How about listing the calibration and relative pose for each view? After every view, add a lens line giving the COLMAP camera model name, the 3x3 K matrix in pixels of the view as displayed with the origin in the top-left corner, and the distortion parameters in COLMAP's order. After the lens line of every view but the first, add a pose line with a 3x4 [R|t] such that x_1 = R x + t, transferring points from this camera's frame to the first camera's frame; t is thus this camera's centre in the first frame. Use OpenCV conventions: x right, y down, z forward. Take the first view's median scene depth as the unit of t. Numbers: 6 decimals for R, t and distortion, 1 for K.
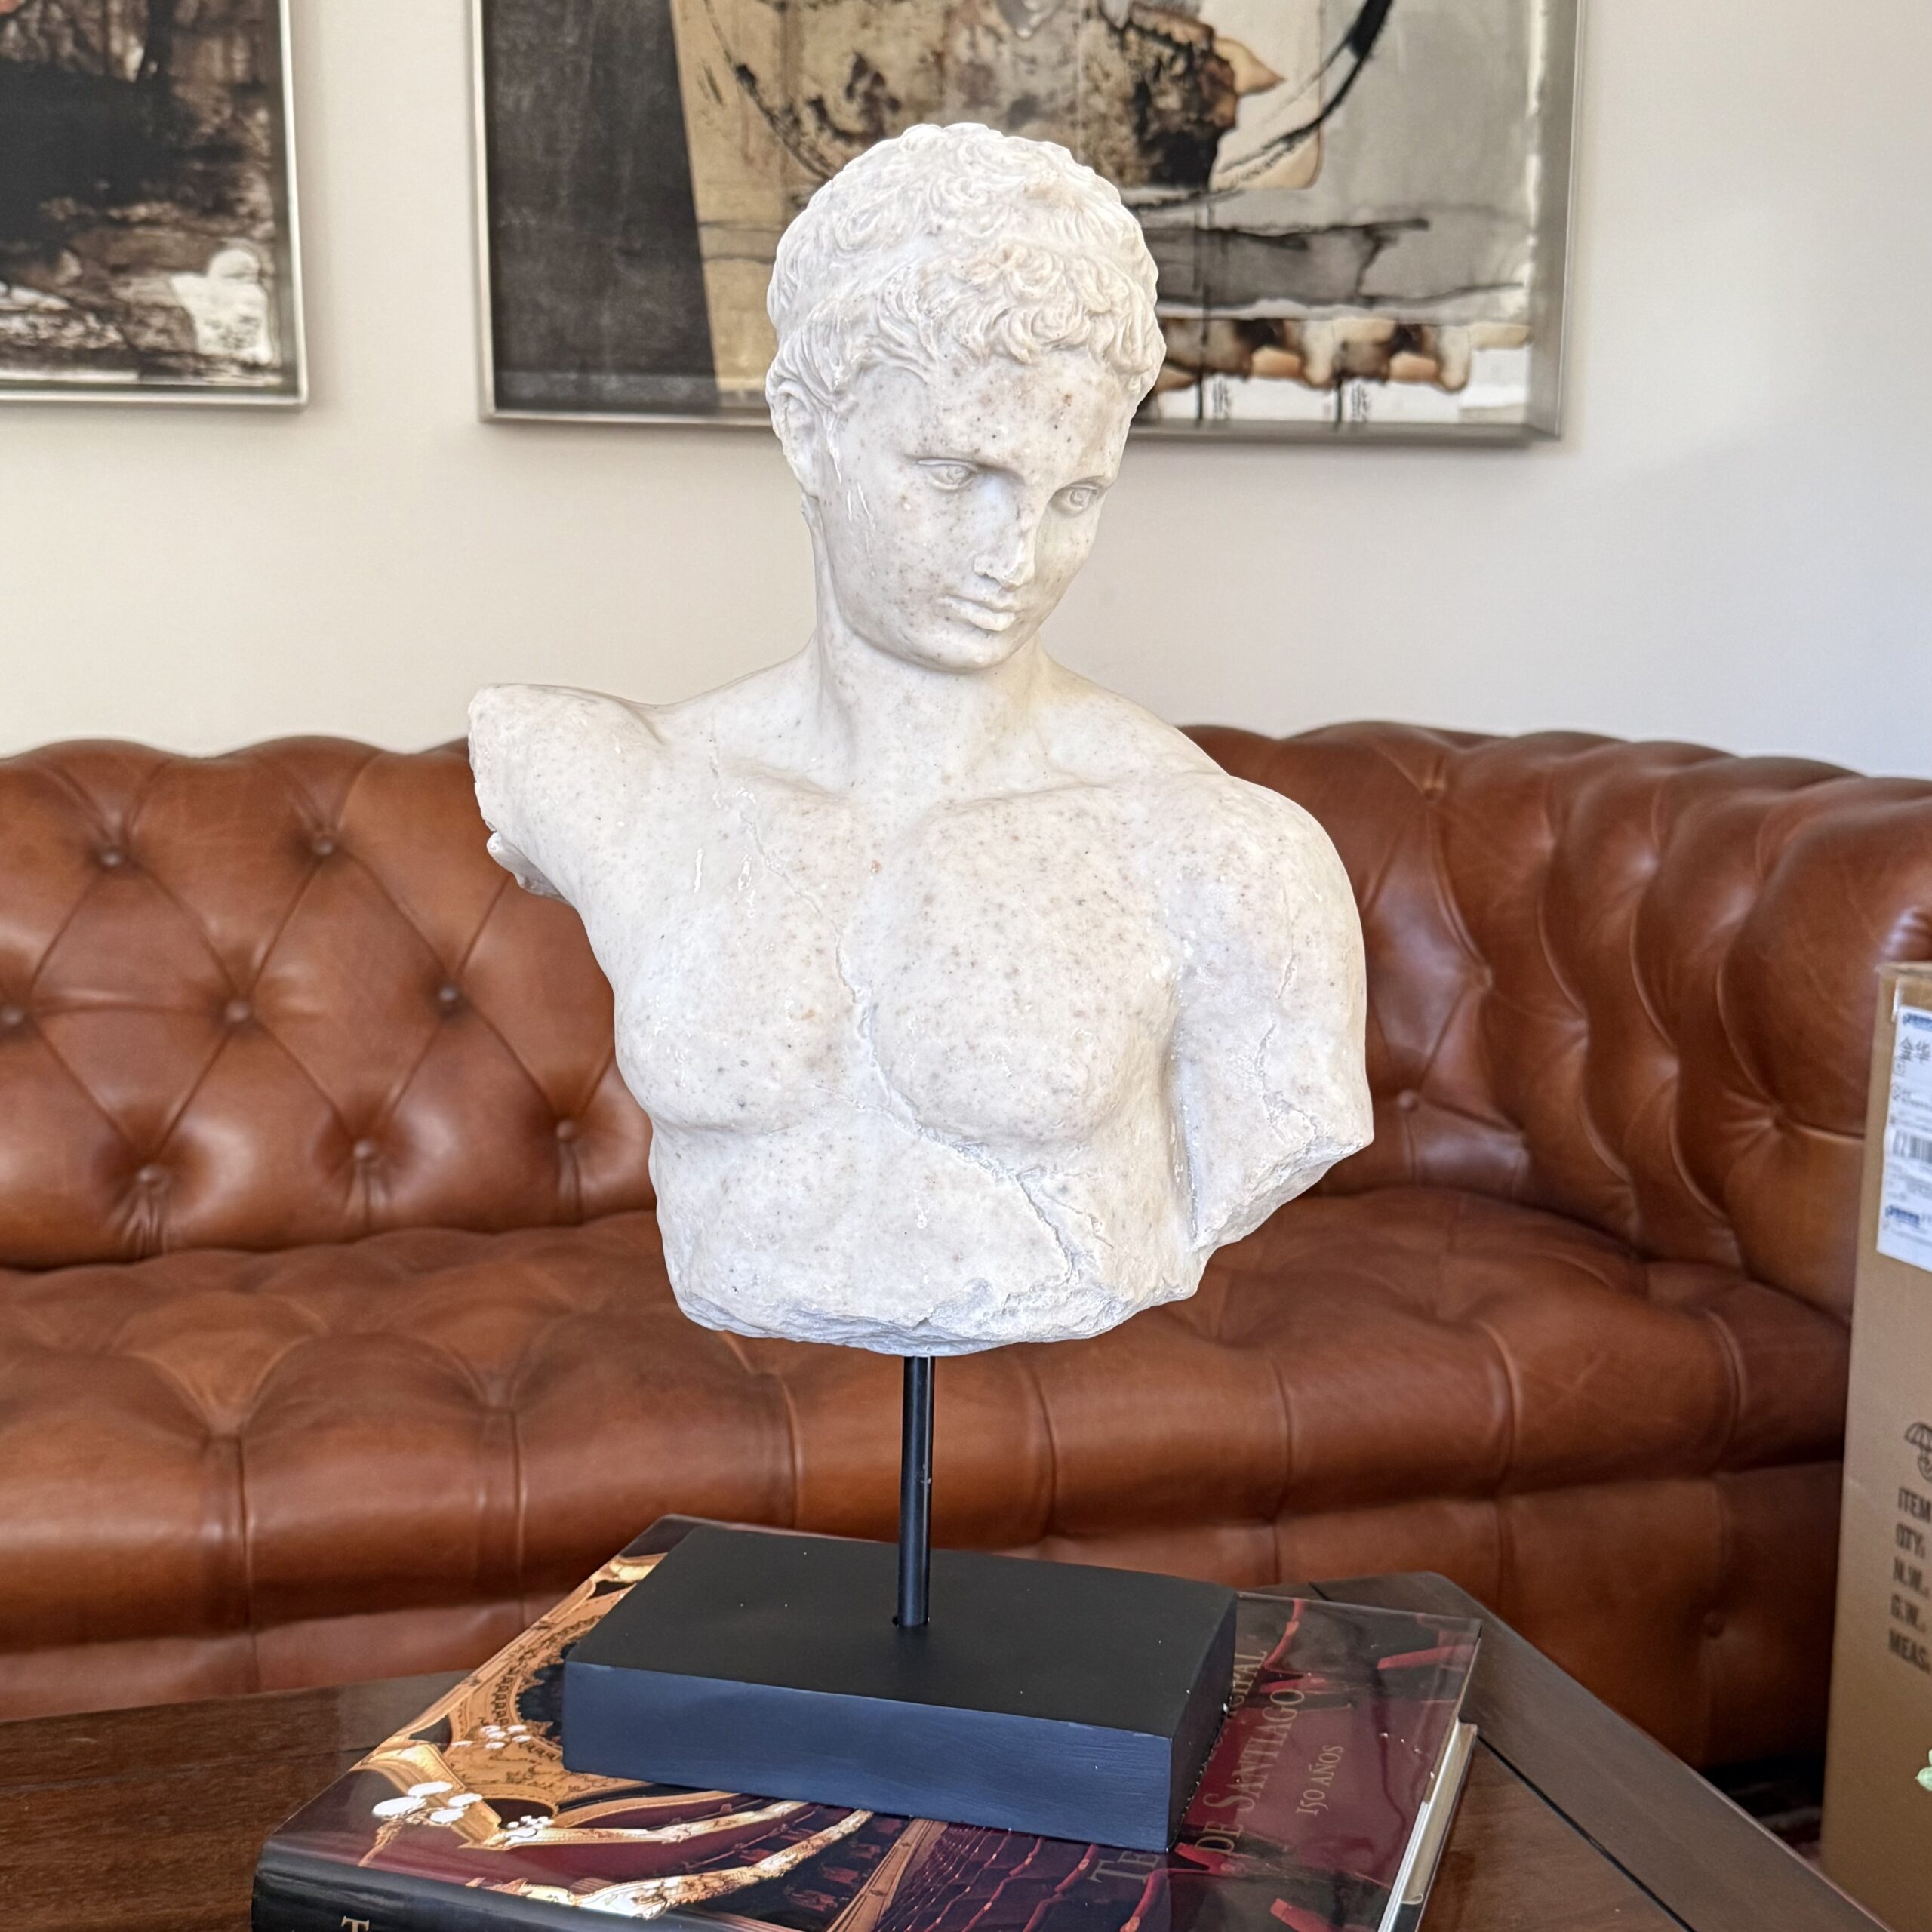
lens RADIAL K [[2459.4, 0, 995.2], [0, 2459.4, 1030.1], [0, 0, 1]] dist [0.068901, 0.000000]
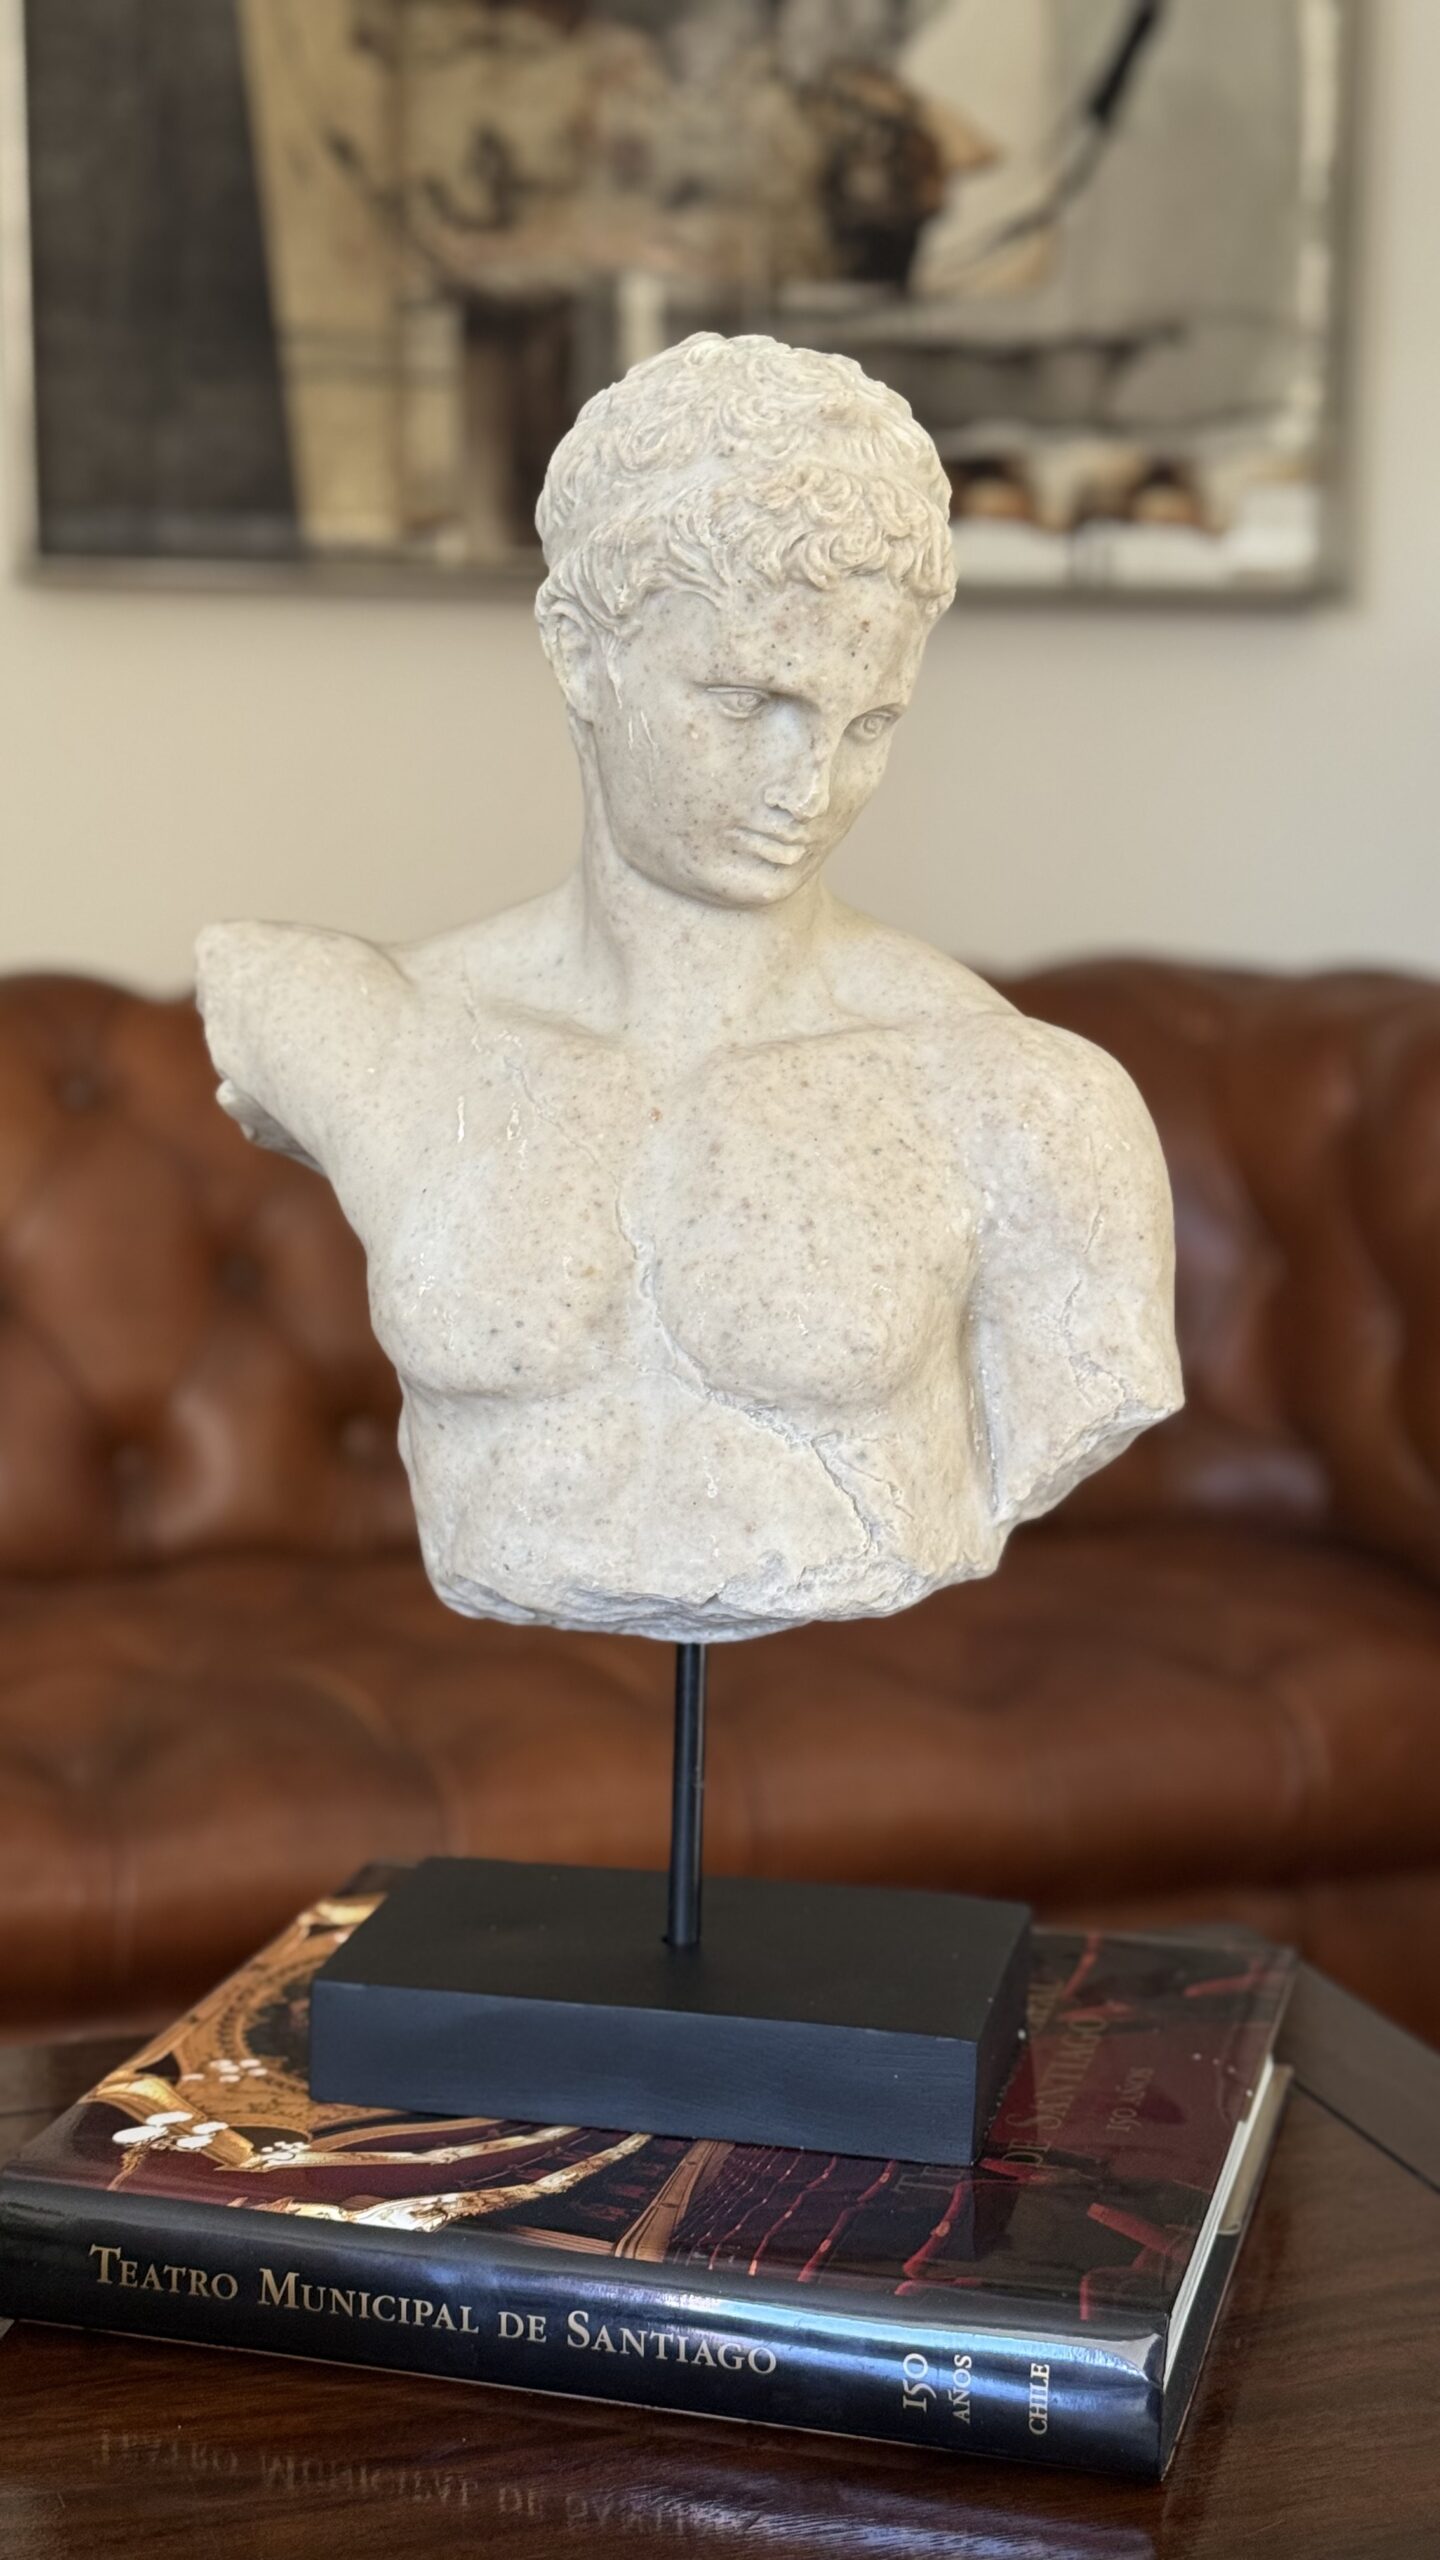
lens RADIAL K [[3303.2, 0, 736.7], [0, 3303.2, 1278.8], [0, 0, 1]] dist [0.051768, 0.000000]
pose [[0.999110, -0.004909, 0.041899, -0.069627], [0.005899, 0.999706, -0.023529, 0.025420], [-0.041772, 0.023755, 0.998845, -0.252018]]
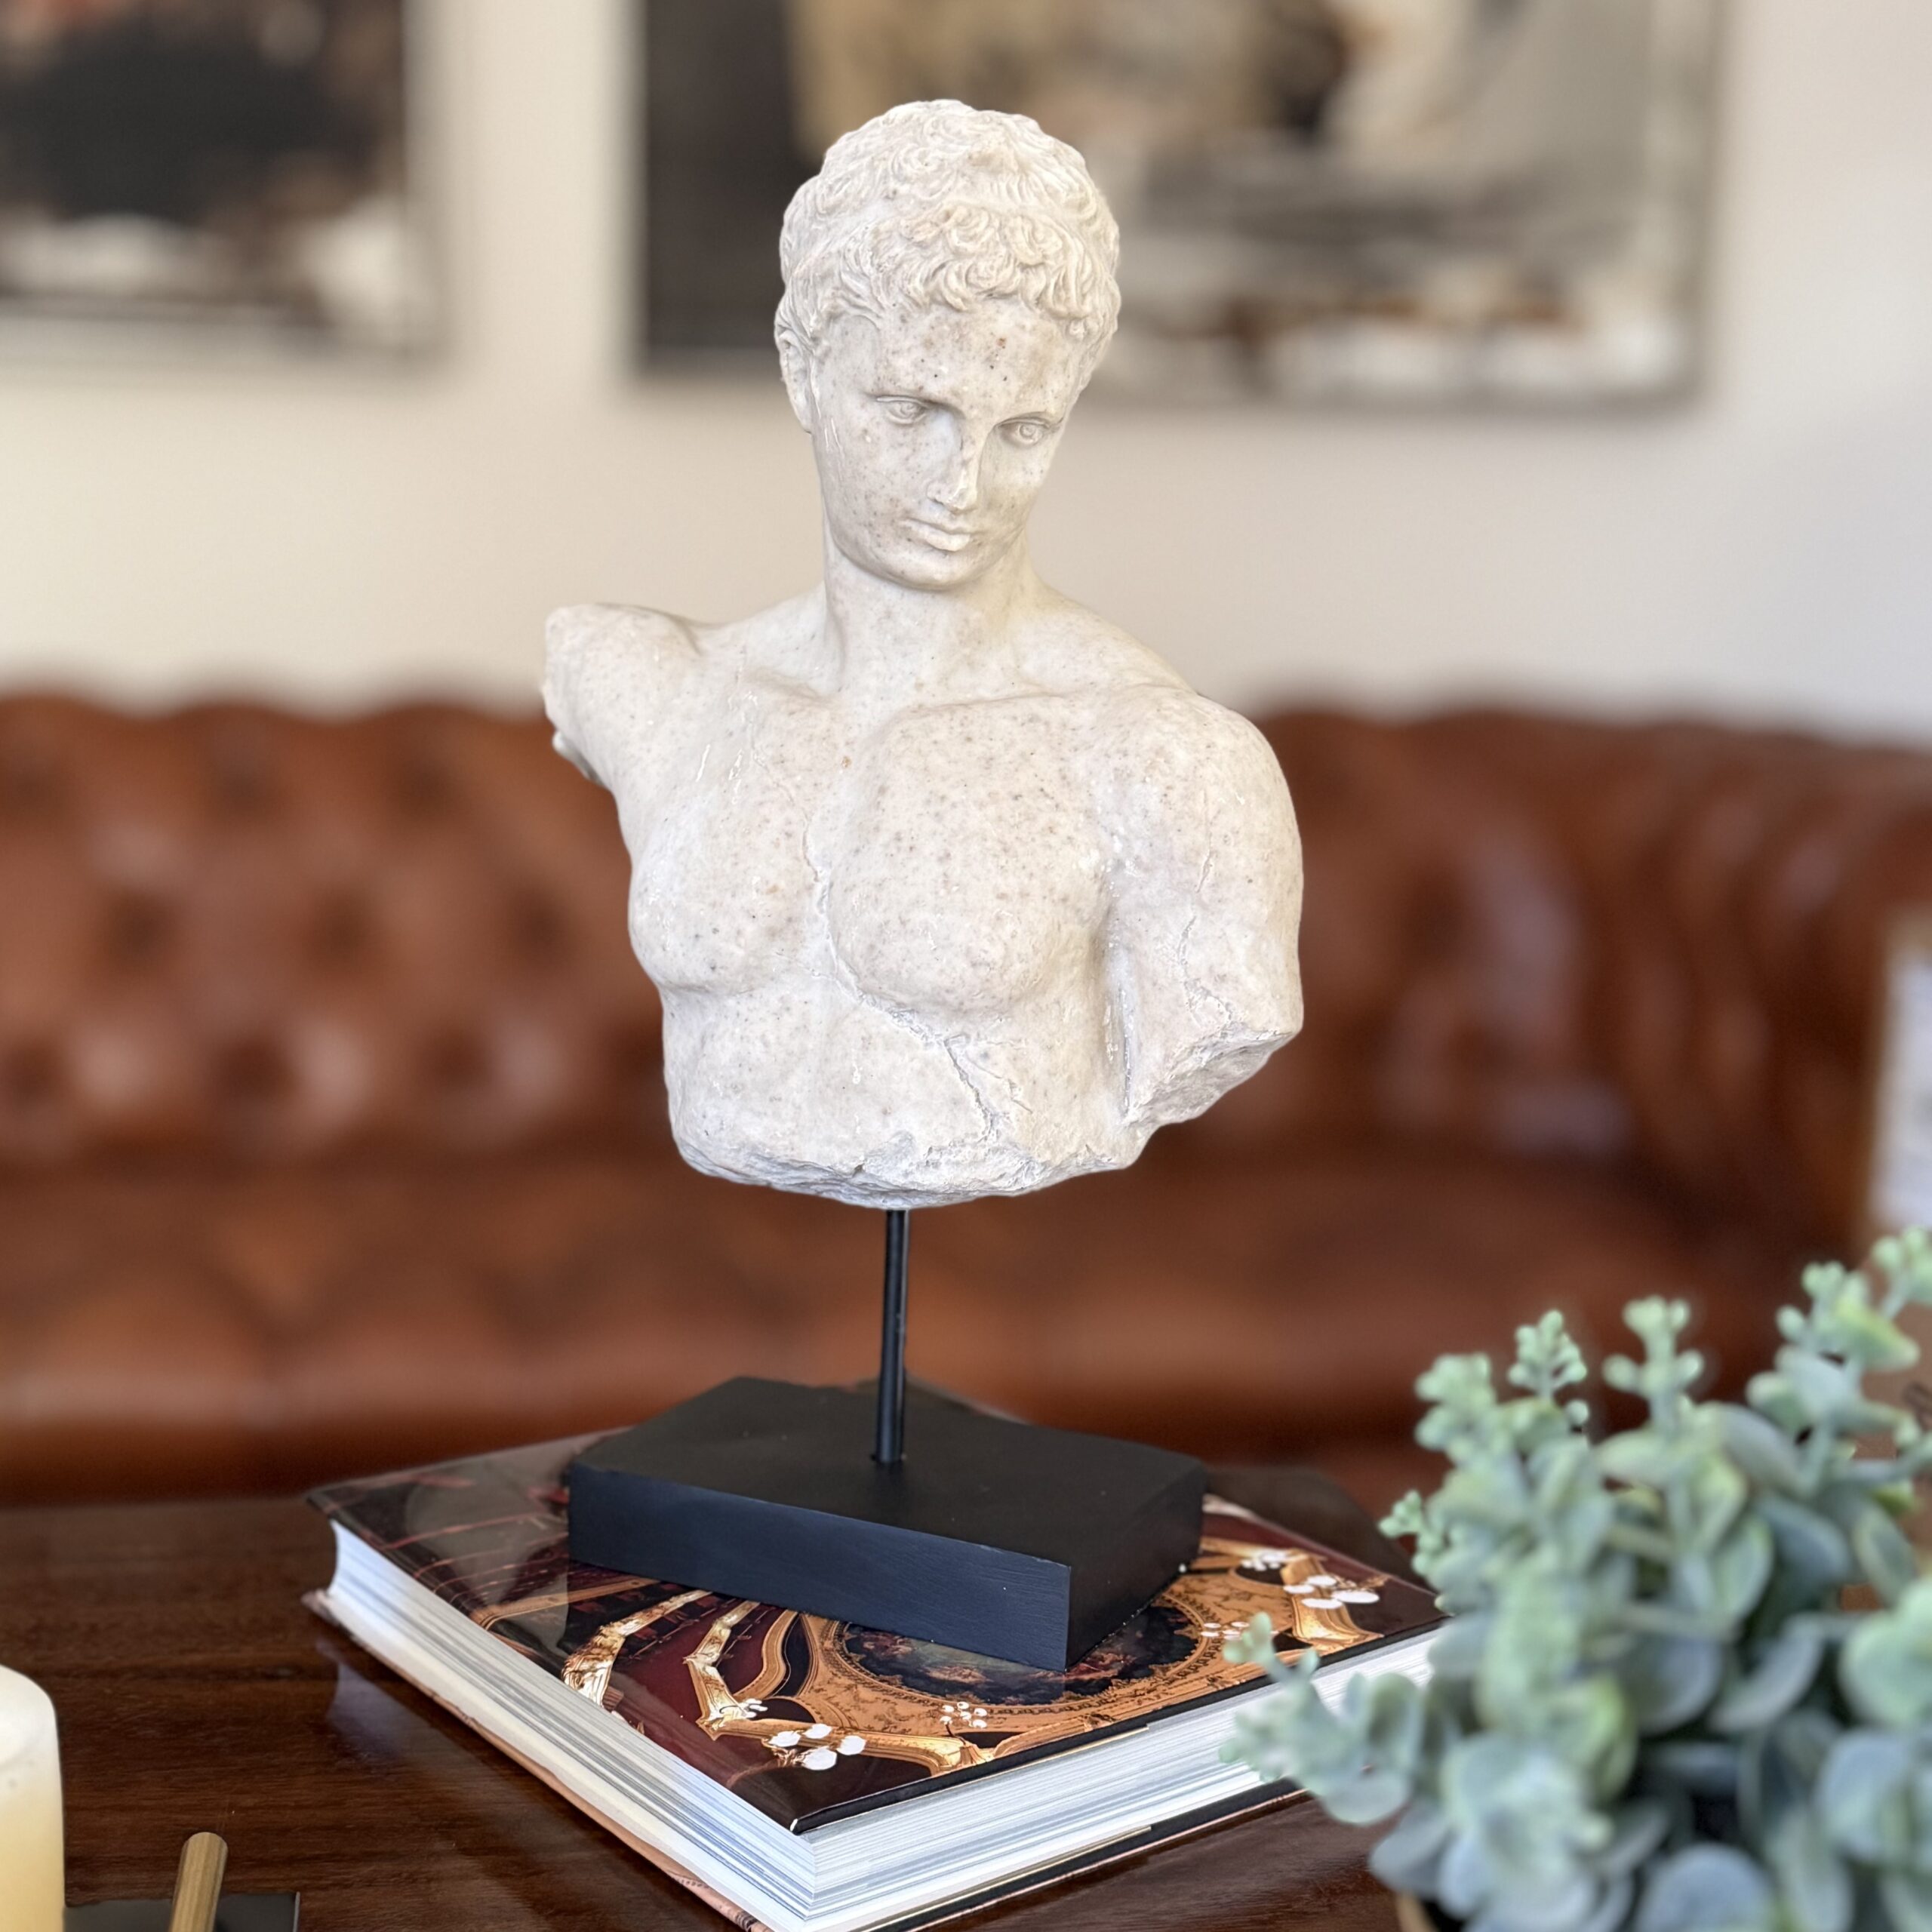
lens RADIAL K [[2539.3, 0, 956.2], [0, 2539.3, 969.2], [0, 0, 1]] dist [0.057923, 0.000000]
pose [[0.978249, 0.042368, -0.203063, 0.234627], [-0.046936, 0.998740, -0.017733, 0.044930], [0.202056, 0.026878, 0.979005, -0.113436]]
